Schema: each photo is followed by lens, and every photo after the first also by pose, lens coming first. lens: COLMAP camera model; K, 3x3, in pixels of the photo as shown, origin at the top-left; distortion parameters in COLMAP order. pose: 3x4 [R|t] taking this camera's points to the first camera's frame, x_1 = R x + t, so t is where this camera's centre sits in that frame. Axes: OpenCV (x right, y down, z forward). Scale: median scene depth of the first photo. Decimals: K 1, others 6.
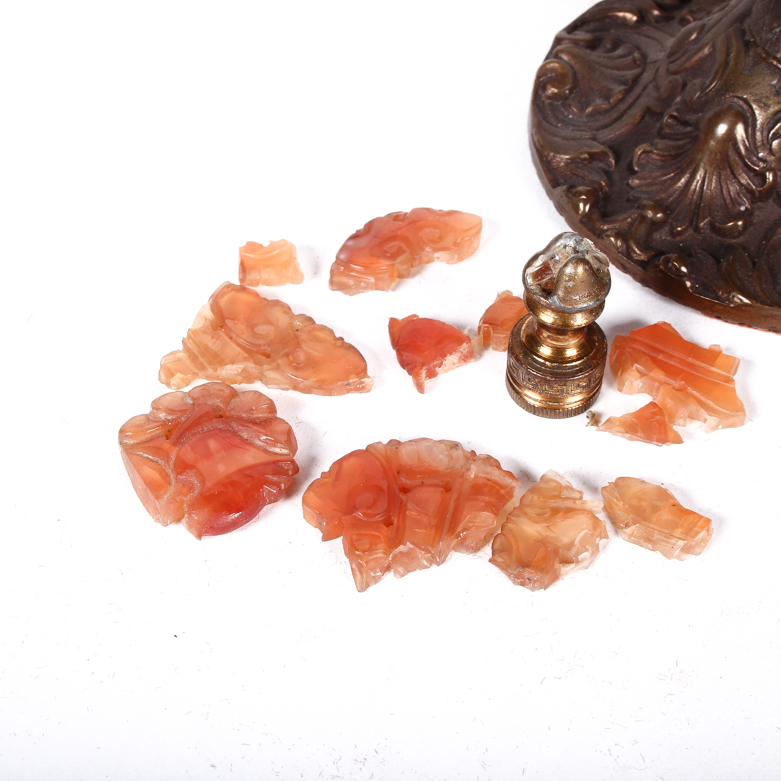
lens RADIAL K [[1346.5, 0, 408.2], [0, 1346.5, 390.0], [0, 0, 1]] dist [-0.102263, 0.009982]
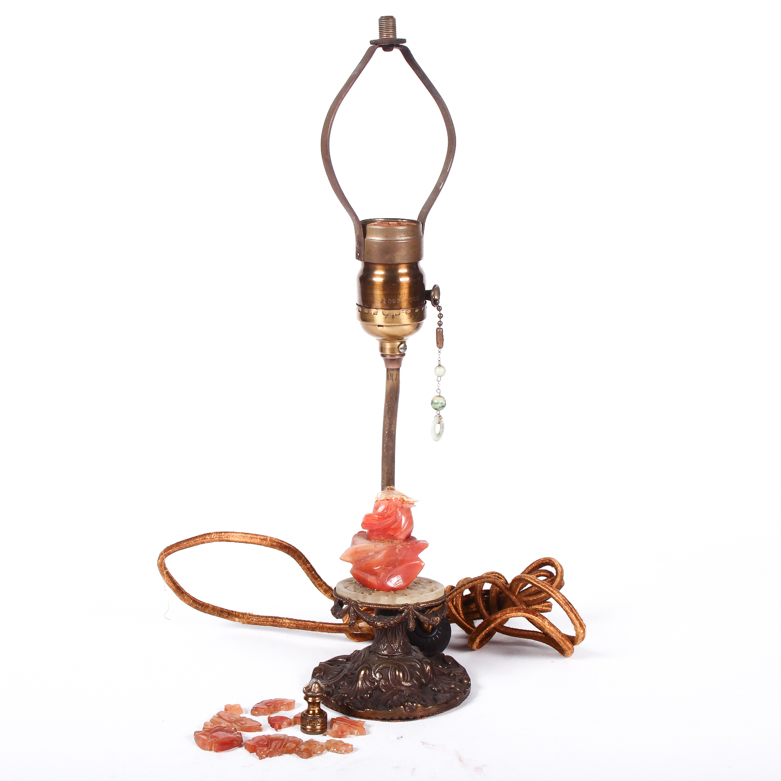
lens RADIAL K [[1346.5, 0, 408.2], [0, 1346.5, 390.0], [0, 0, 1]] dist [-0.102263, 0.009982]
pose [[0.995109, 0.009854, 0.098288, -0.000697], [0.057281, 0.753075, -0.655436, 1.561567], [-0.080477, 0.657861, 0.748828, -2.140980]]
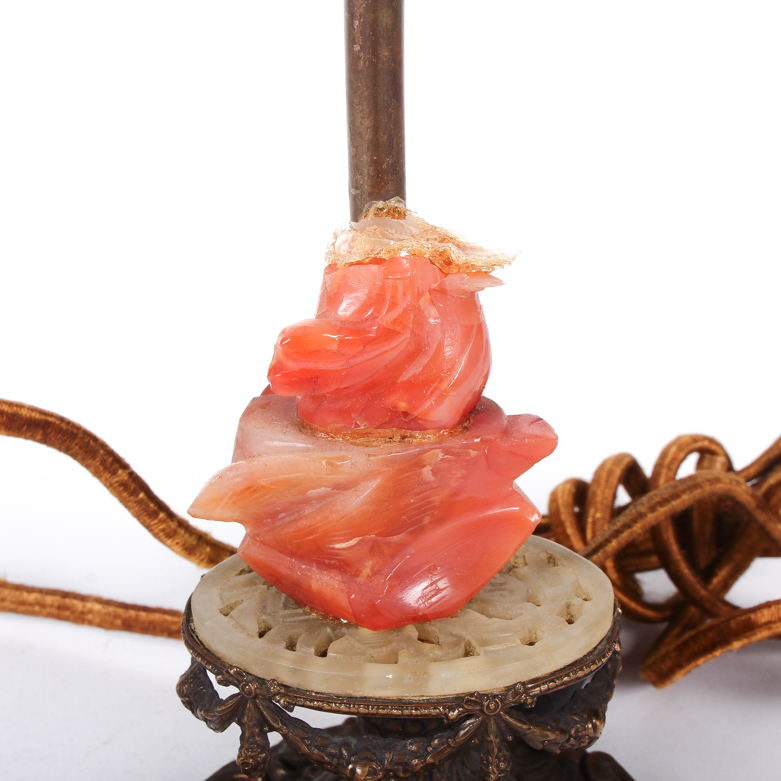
lens RADIAL K [[1346.5, 0, 408.2], [0, 1346.5, 390.0], [0, 0, 1]] dist [-0.102263, 0.009982]
pose [[0.994084, -0.046743, 0.098039, 0.227255], [0.087627, 0.878491, -0.469655, -0.068932], [-0.064173, 0.475467, 0.877390, -0.004363]]
